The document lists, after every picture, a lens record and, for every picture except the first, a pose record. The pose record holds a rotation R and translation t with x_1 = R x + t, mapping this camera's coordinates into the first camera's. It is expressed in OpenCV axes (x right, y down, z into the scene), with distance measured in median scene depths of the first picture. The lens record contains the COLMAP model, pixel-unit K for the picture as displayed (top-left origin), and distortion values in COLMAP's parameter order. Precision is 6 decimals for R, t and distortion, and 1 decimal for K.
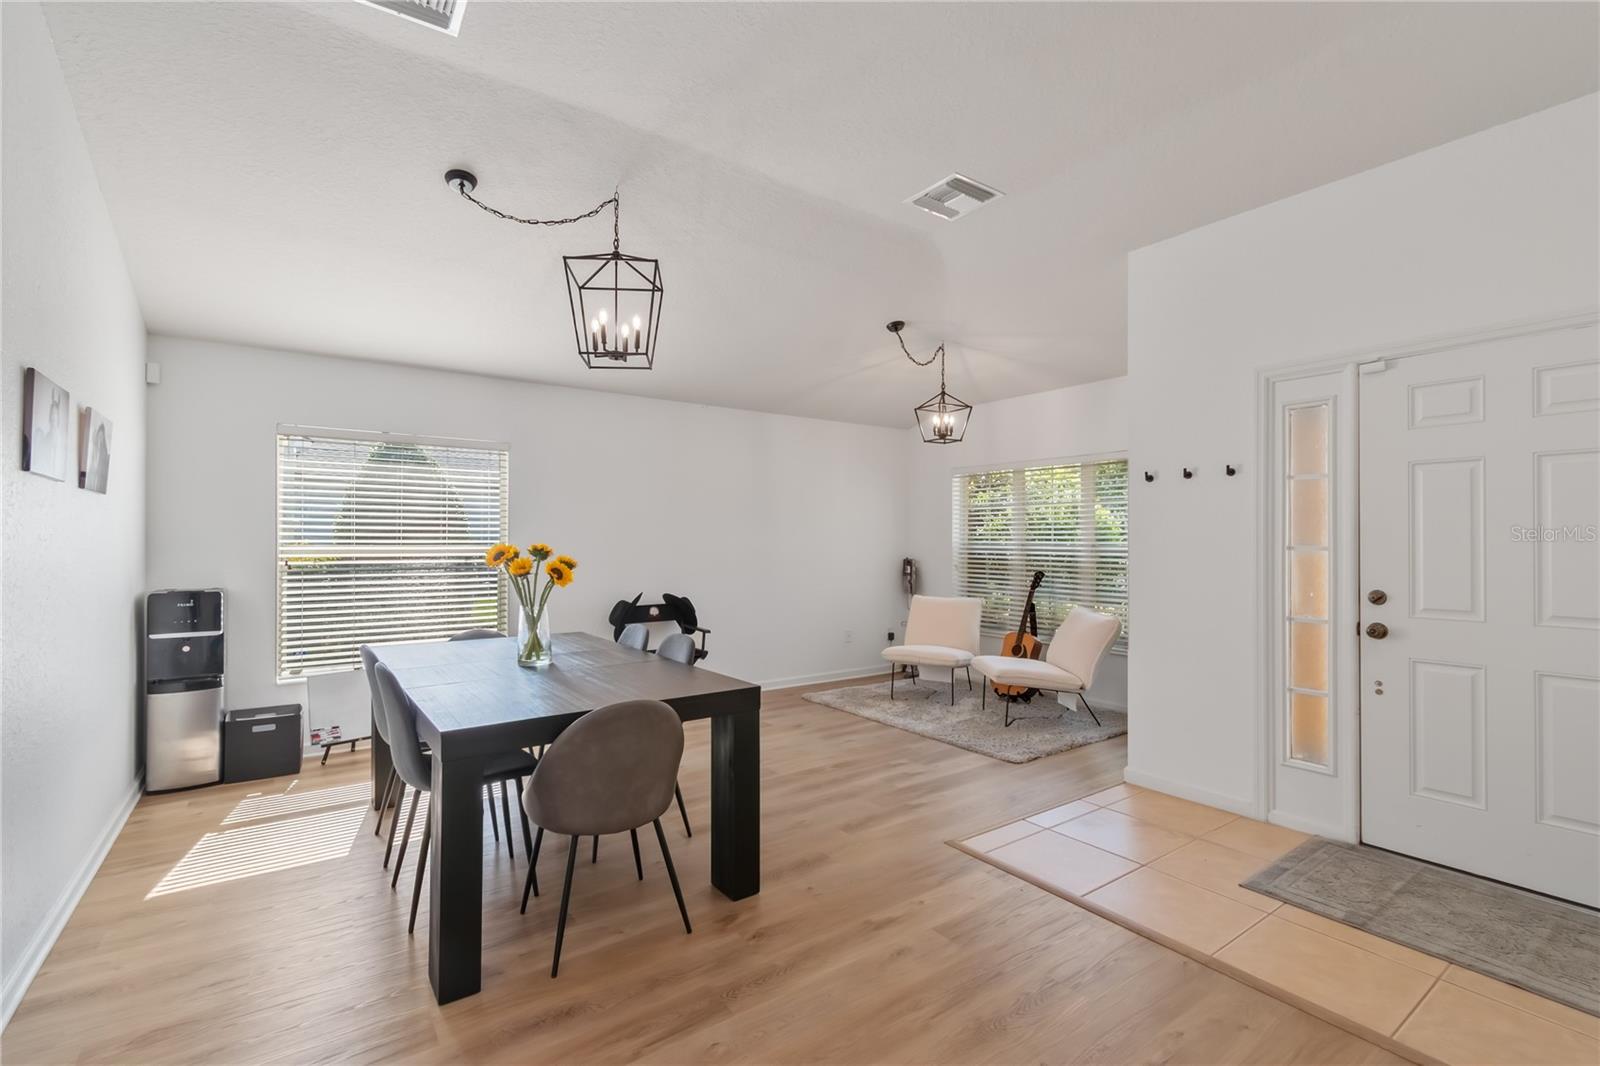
lens RADIAL K [[710.1, 0, 818.3], [0, 710.1, 538.3], [0, 0, 1]] dist [0.002376, -0.000078]
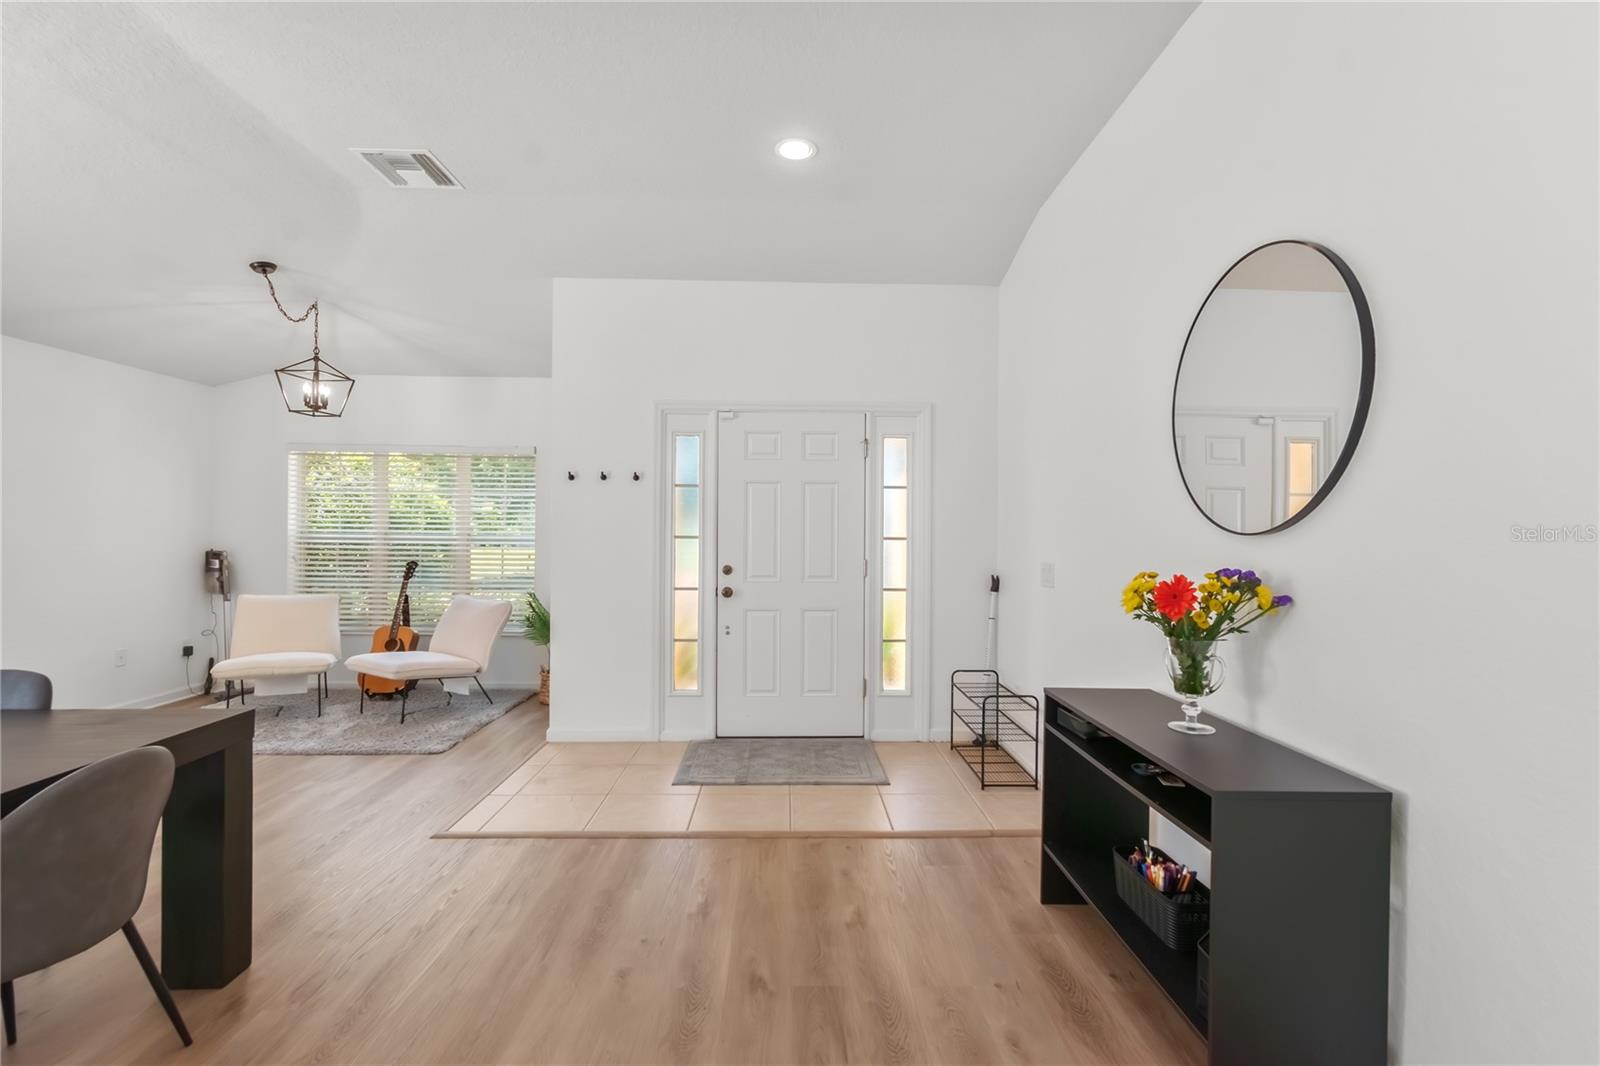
lens RADIAL K [[711.8, 0, 800.0], [0, 711.8, 533.0], [0, 0, 1]] dist [-0.000084, -0.000179]
pose [[0.565458, 0.003683, 0.824769, -0.250084], [-0.011092, 0.999934, 0.003139, -0.000413], [-0.824702, -0.010923, 0.565462, 0.021322]]
